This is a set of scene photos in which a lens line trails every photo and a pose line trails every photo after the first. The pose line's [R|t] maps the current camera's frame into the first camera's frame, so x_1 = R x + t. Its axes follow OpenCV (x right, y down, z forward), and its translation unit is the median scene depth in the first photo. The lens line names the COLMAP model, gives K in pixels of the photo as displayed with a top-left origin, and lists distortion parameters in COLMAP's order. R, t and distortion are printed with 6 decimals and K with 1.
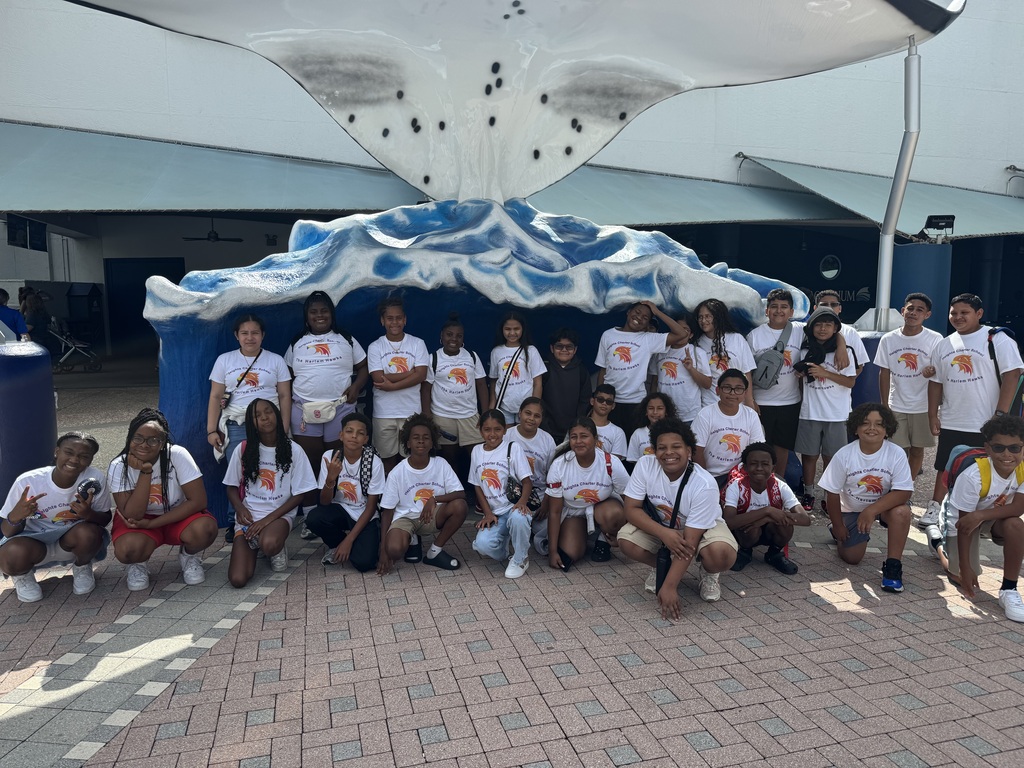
lens RADIAL K [[714.8, 0, 510.3], [0, 714.8, 385.0], [0, 0, 1]] dist [0.005783, -0.008033]
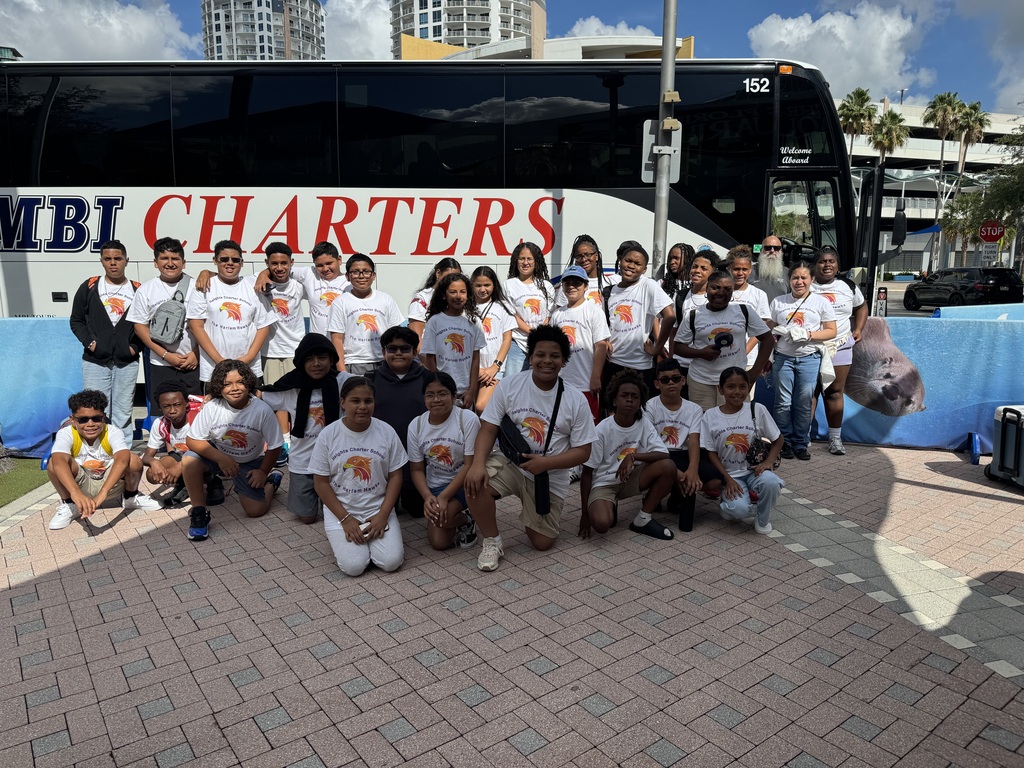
lens RADIAL K [[714.8, 0, 512.0], [0, 714.8, 384.2], [0, 0, 1]] dist [0.005783, -0.008033]
pose [[-0.931469, 0.064876, -0.357989, 0.274747], [-0.036508, 0.962338, 0.269392, -0.118655], [0.361984, 0.263999, -0.894020, 1.148278]]
